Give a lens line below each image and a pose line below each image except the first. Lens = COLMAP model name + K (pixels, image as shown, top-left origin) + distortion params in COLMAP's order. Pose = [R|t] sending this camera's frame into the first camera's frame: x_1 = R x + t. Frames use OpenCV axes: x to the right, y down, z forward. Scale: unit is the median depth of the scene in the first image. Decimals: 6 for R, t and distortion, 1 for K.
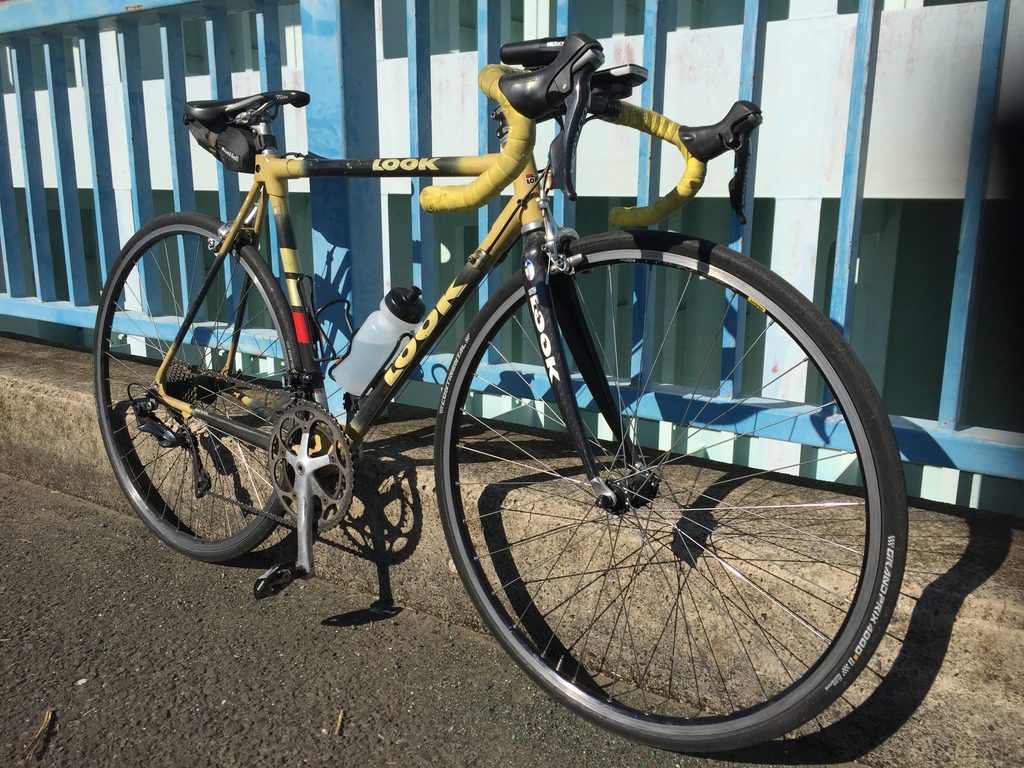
lens RADIAL K [[875.6, 0, 512.0], [0, 875.6, 384.0], [0, 0, 1]] dist [0.082661, -0.128872]
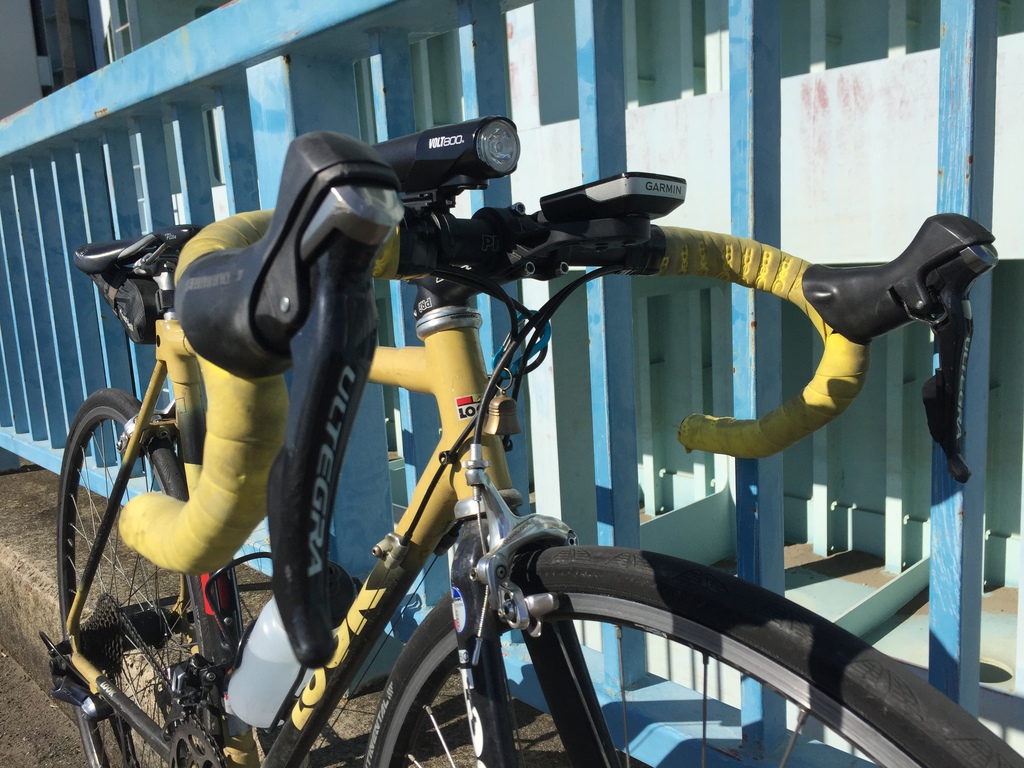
lens RADIAL K [[875.6, 0, 512.0], [0, 875.6, 384.0], [0, 0, 1]] dist [0.082661, -0.128872]
pose [[0.970795, -0.022904, -0.238813, 0.146542], [0.009810, 0.998390, -0.055873, -0.201754], [0.239708, 0.051899, 0.969457, 0.498358]]
